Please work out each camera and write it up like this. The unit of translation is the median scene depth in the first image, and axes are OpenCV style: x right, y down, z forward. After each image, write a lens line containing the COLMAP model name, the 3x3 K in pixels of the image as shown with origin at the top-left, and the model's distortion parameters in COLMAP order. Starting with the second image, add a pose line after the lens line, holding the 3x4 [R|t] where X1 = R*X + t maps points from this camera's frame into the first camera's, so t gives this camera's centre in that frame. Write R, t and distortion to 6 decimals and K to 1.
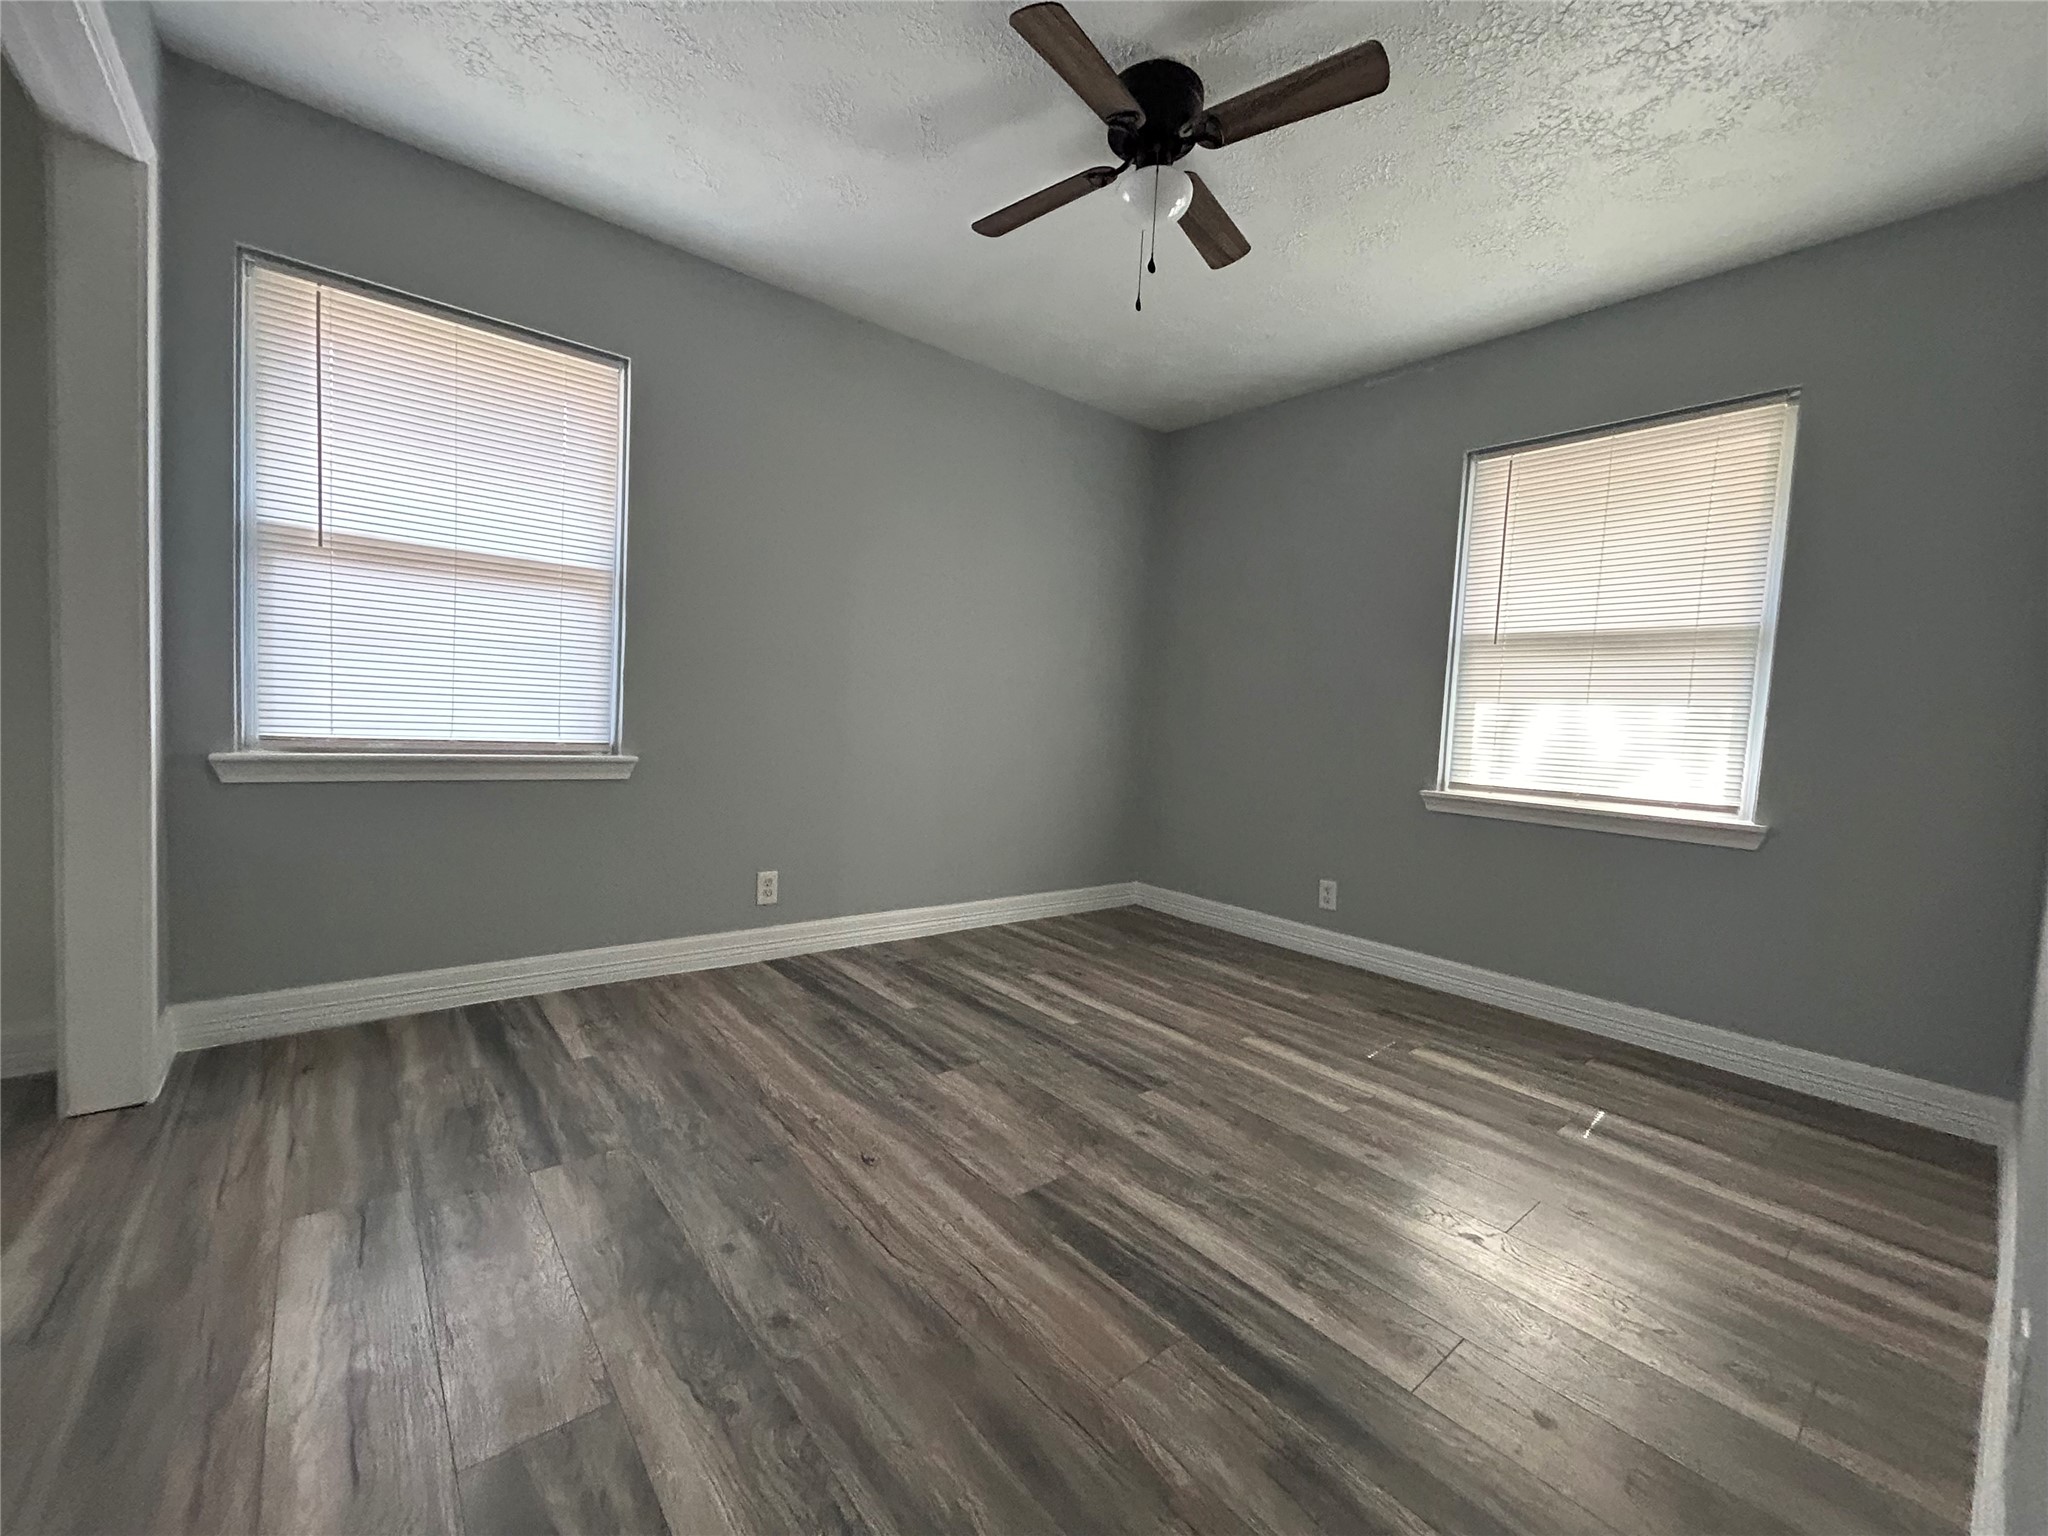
lens RADIAL K [[829.4, 0, 1024.4], [0, 829.4, 769.5], [0, 0, 1]] dist [-0.003469, -0.000128]
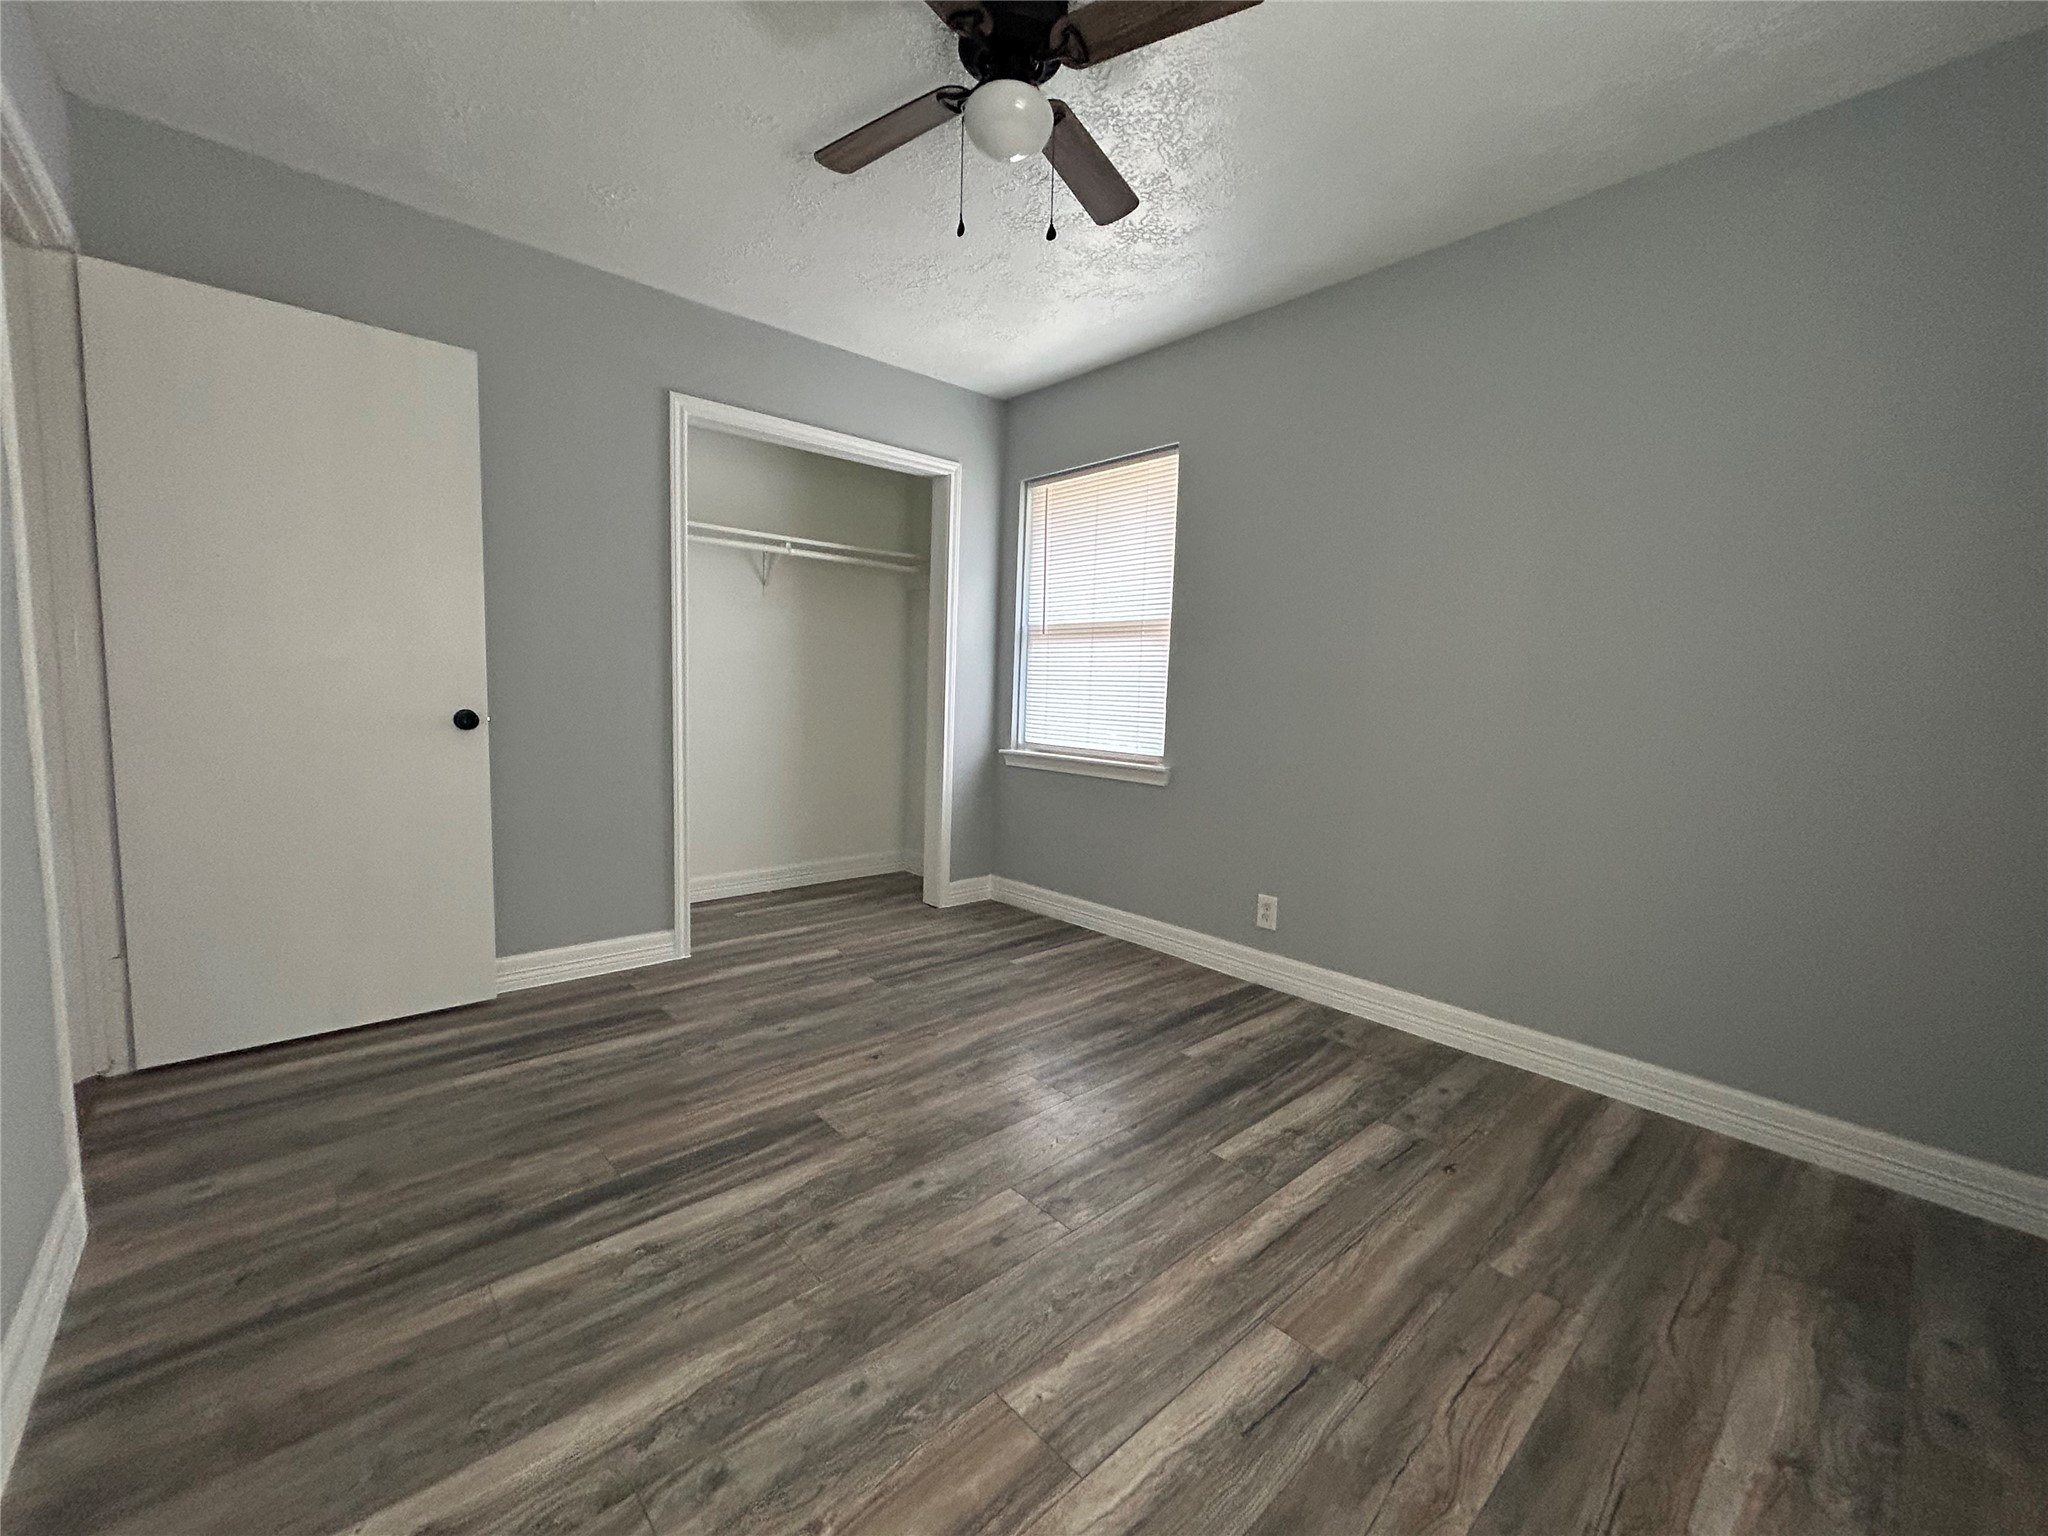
lens RADIAL K [[829.4, 0, 1015.6], [0, 829.4, 772.9], [0, 0, 1]] dist [-0.003469, -0.000128]
pose [[0.040171, 0.050254, -0.997928, 0.811259], [-0.094495, 0.994449, 0.046275, -0.047748], [0.994715, 0.092440, 0.044697, 0.804915]]
